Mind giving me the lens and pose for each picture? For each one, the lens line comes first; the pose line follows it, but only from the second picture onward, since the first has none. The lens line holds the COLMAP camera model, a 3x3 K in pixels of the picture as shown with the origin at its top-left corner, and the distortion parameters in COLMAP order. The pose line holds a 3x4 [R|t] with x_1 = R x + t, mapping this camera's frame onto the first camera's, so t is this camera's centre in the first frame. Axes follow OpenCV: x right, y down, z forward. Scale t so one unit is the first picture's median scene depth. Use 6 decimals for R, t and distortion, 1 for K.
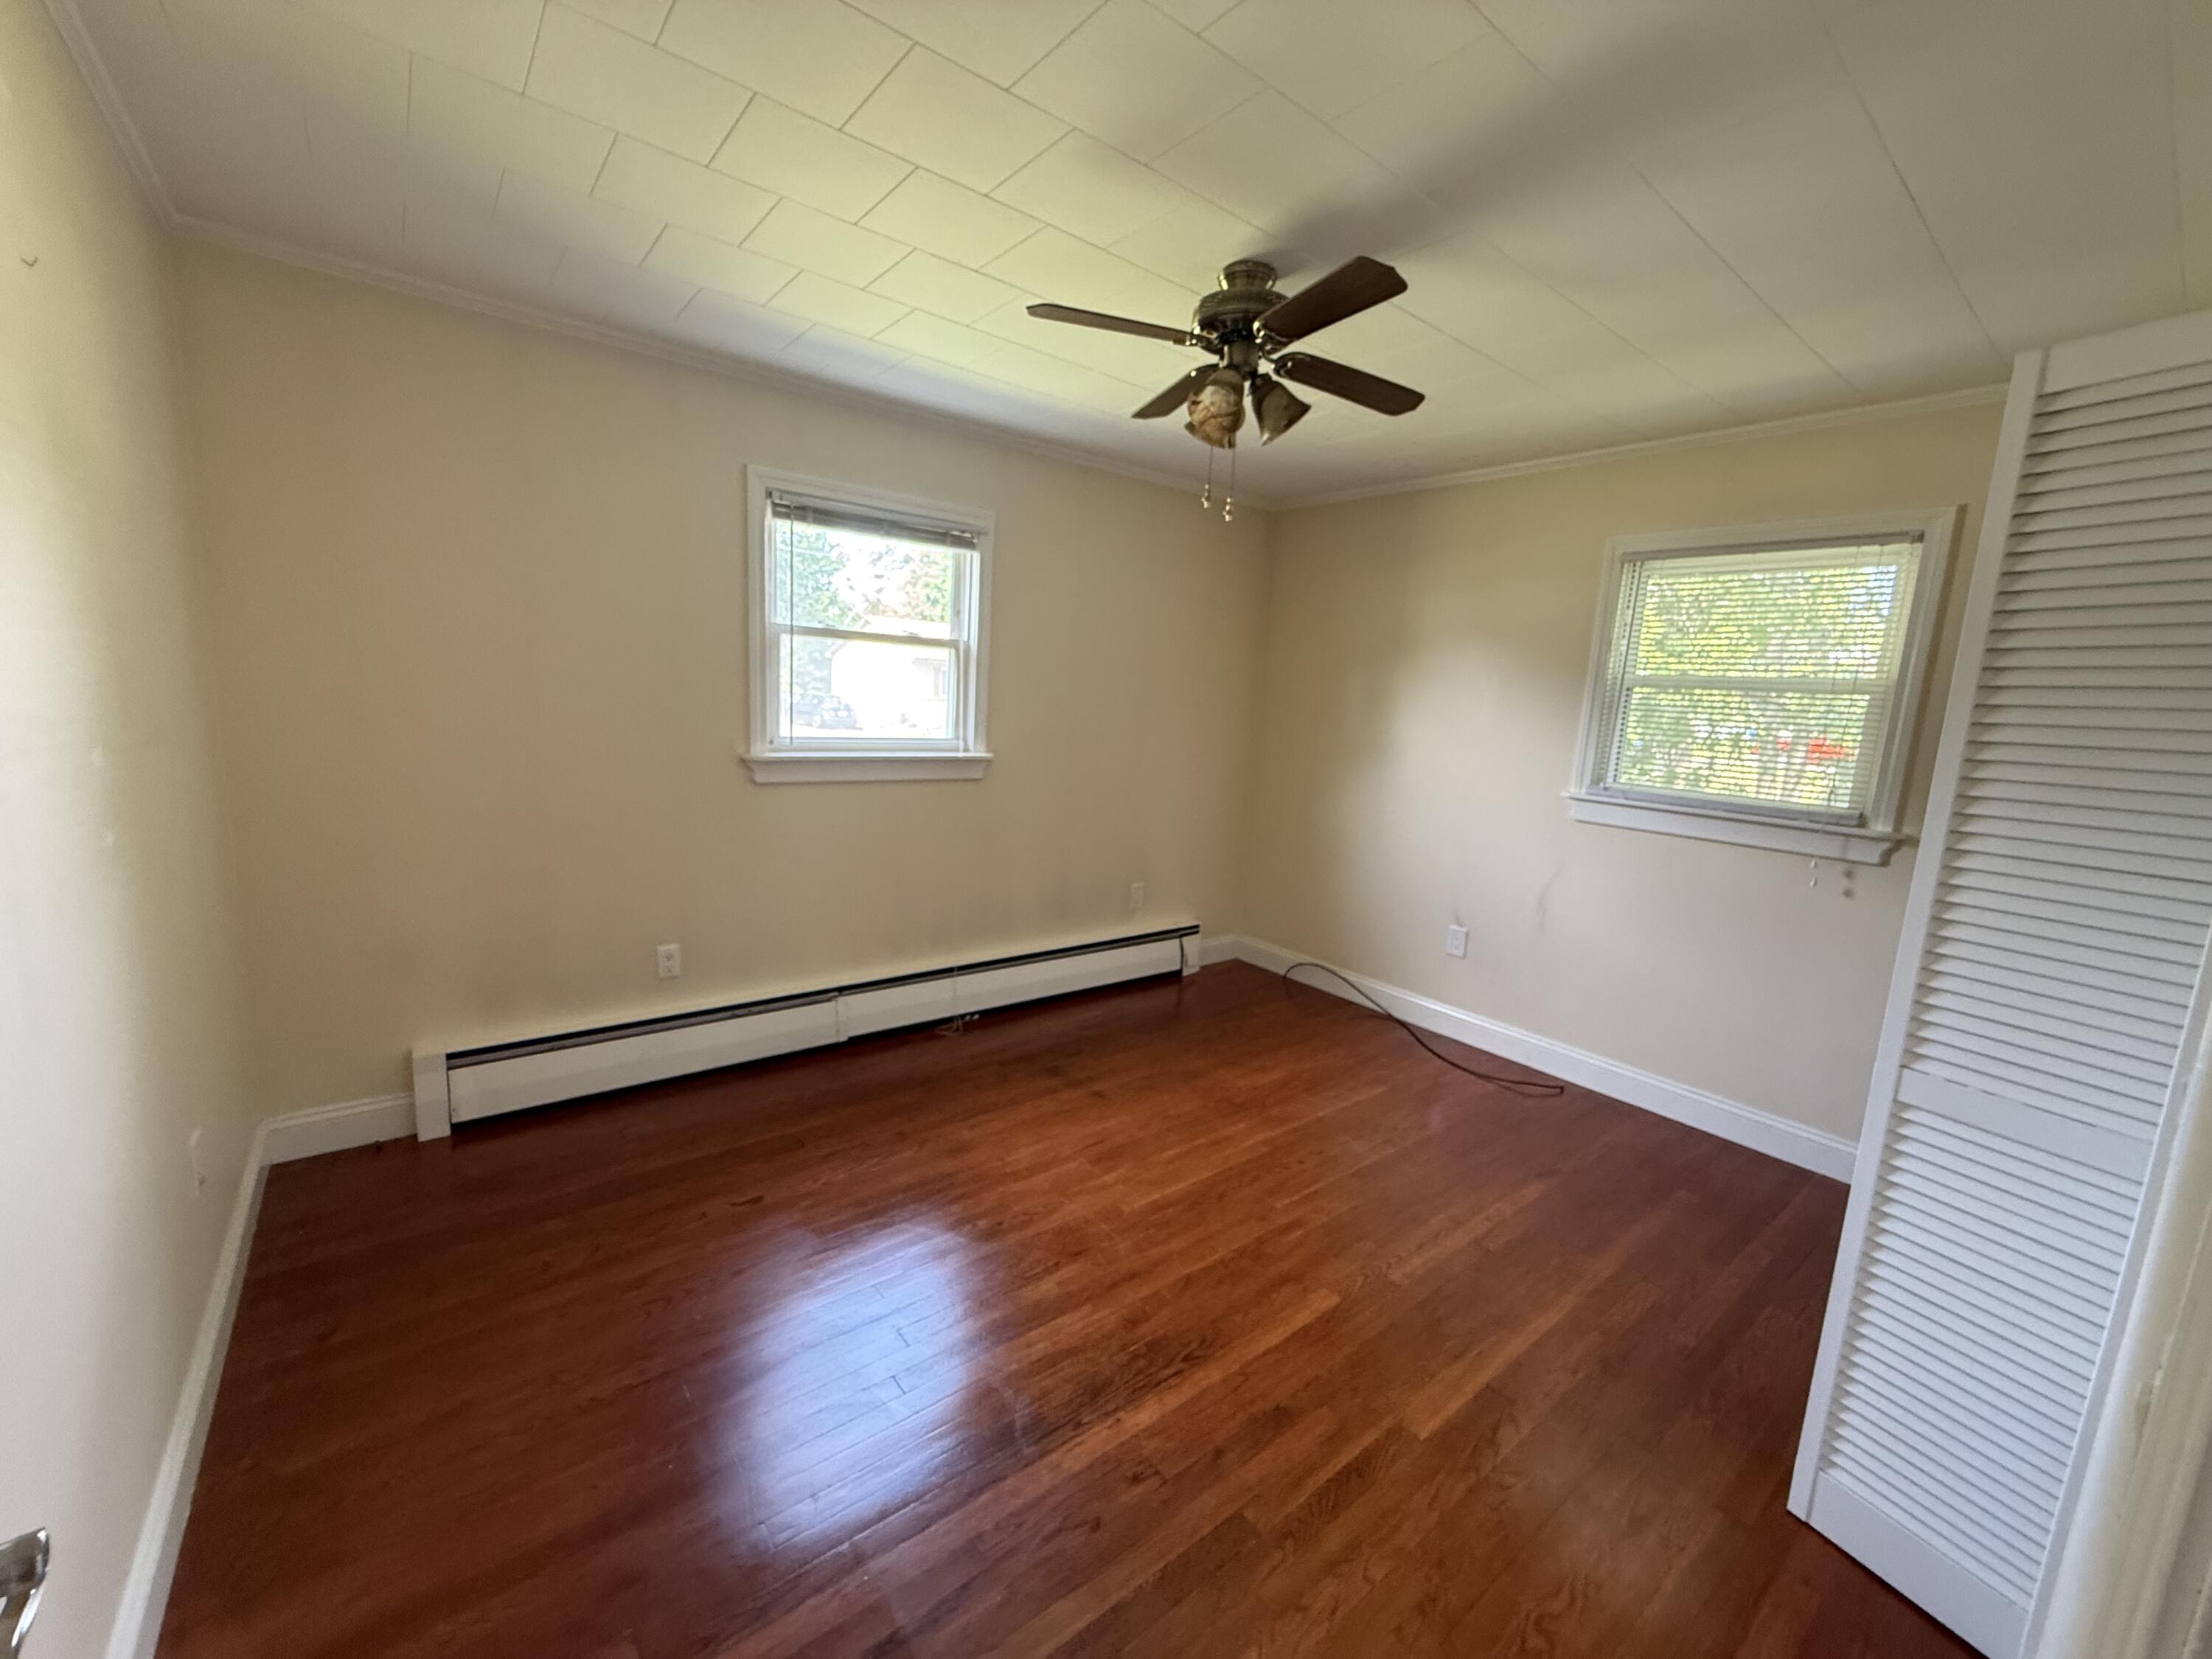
lens RADIAL K [[883.0, 0, 1109.5], [0, 883.0, 819.1], [0, 0, 1]] dist [-0.000822, 0.000644]
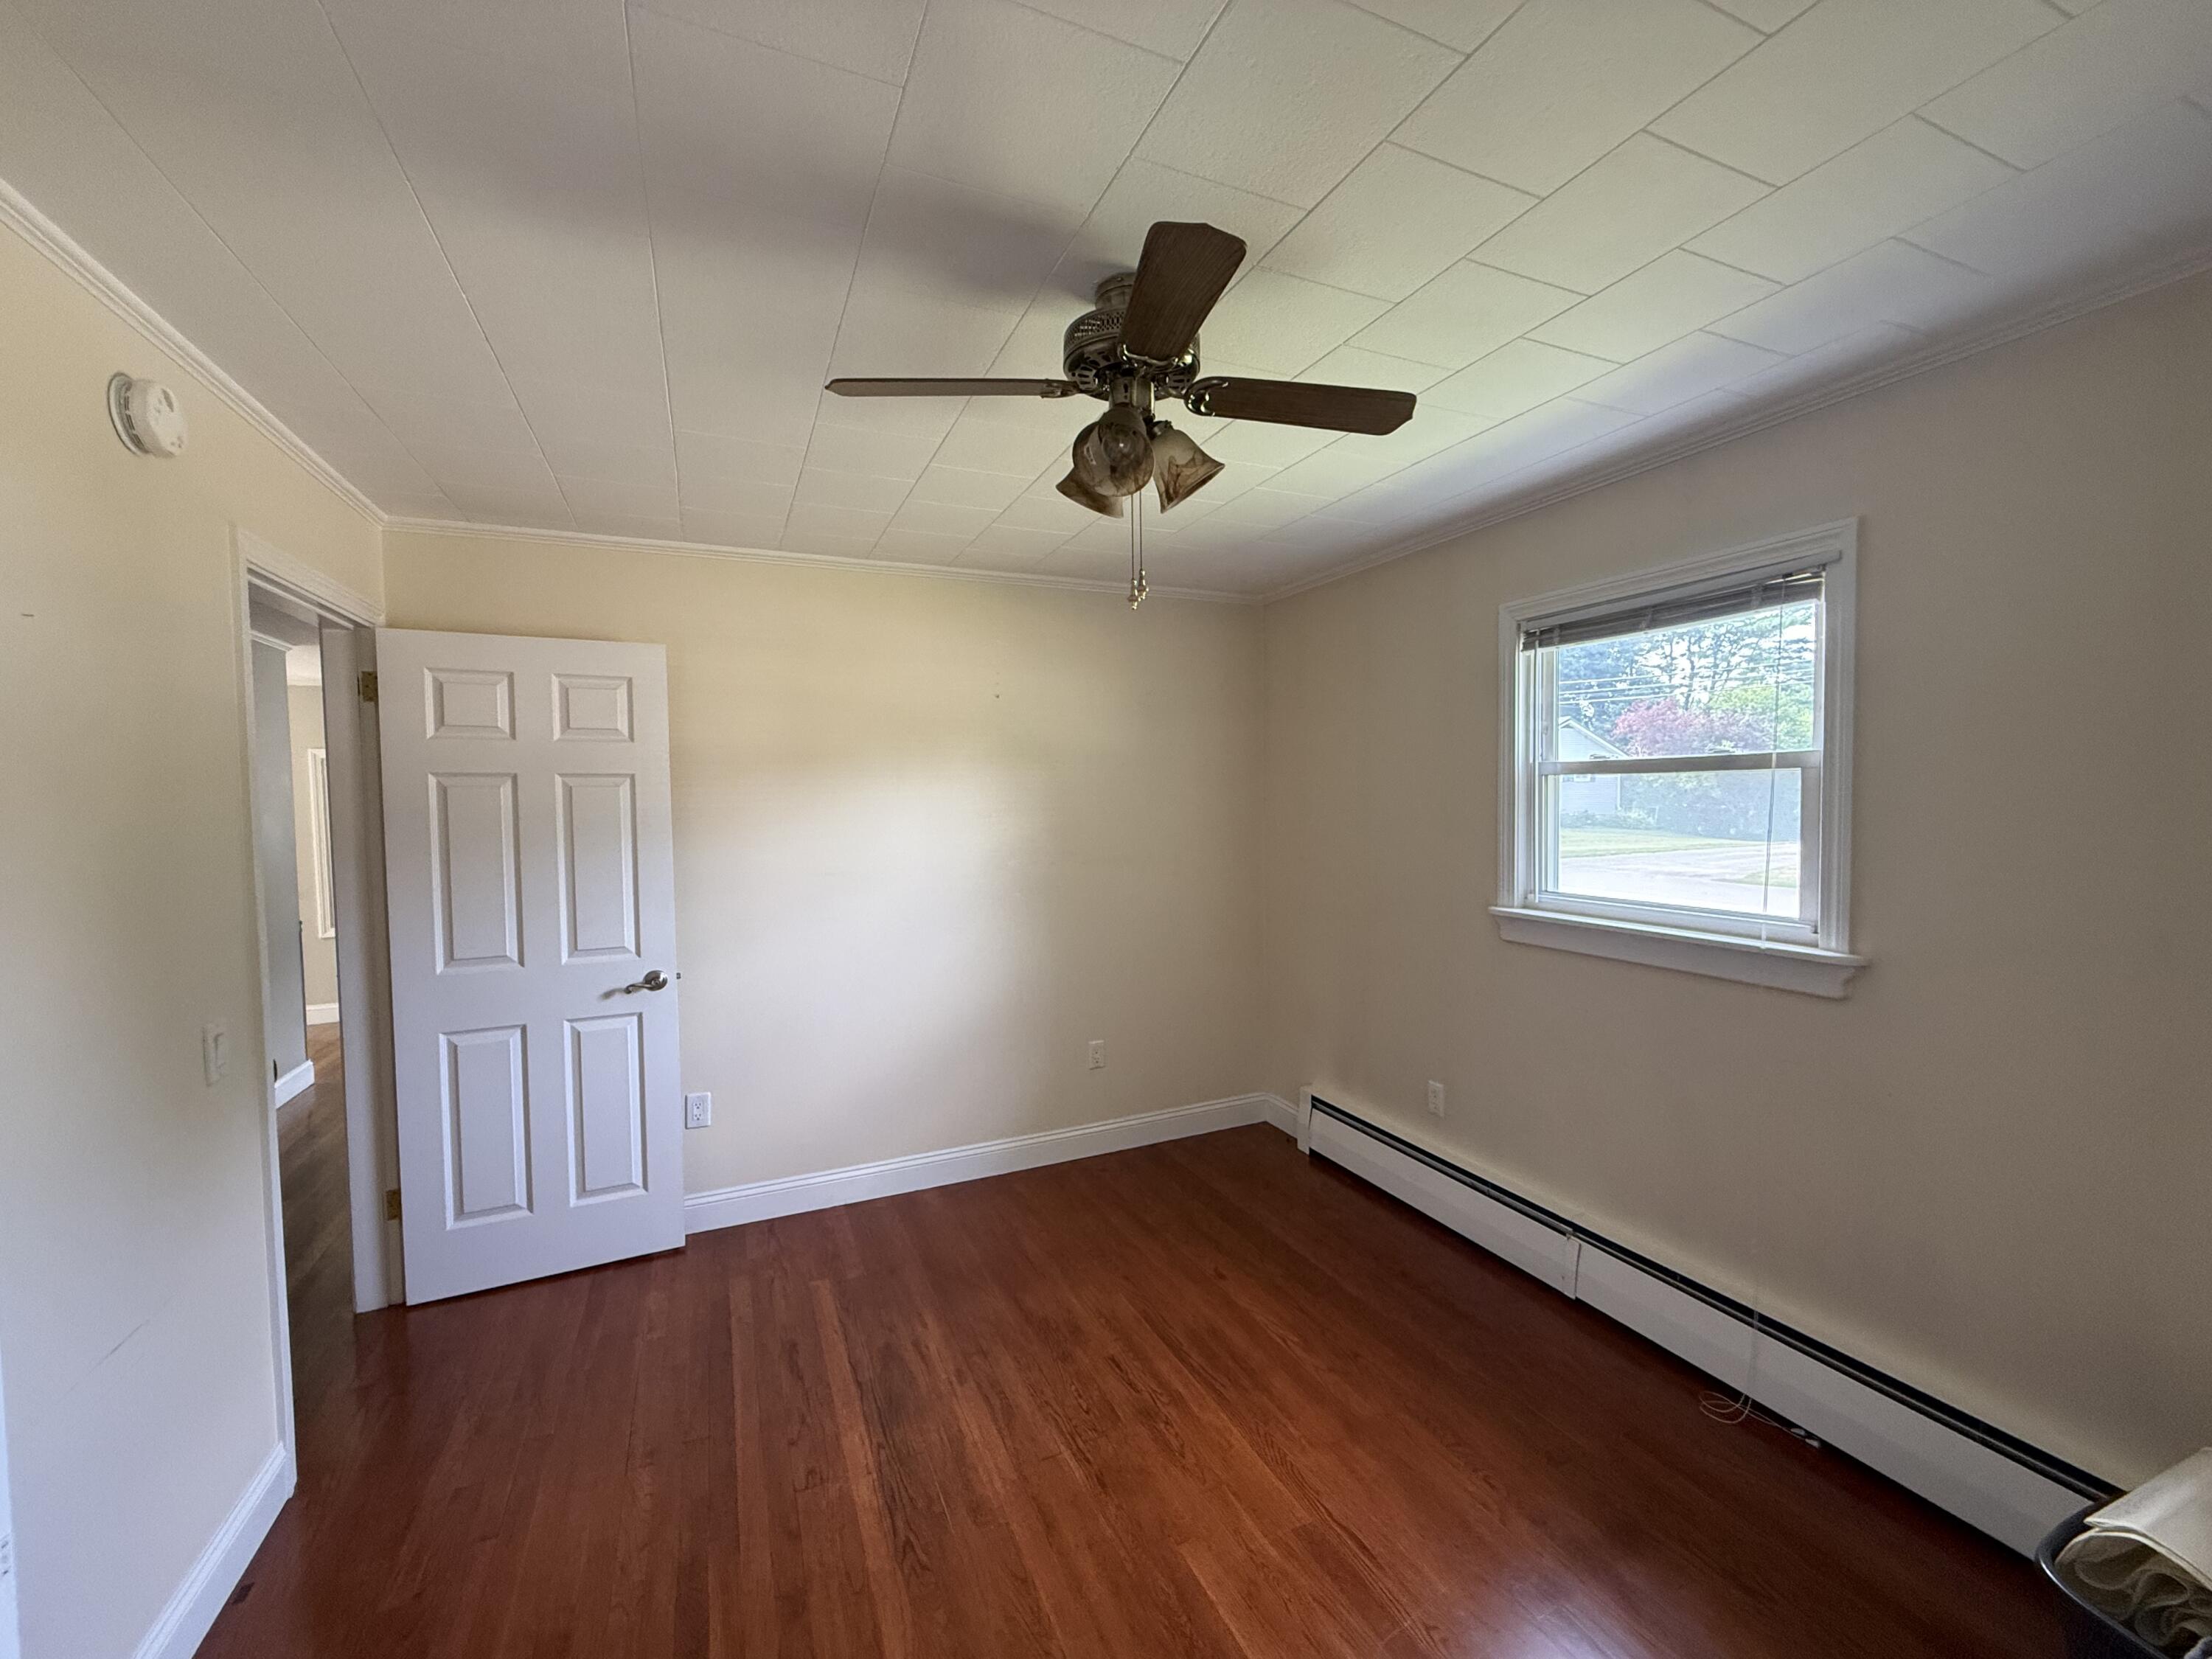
lens RADIAL K [[883.0, 0, 1103.4], [0, 883.0, 829.7], [0, 0, 1]] dist [-0.000822, 0.000644]
pose [[-0.253905, -0.012885, -0.967143, 0.676268], [-0.141267, 0.989683, 0.023902, -0.134580], [0.956857, 0.142694, -0.253106, 0.945457]]
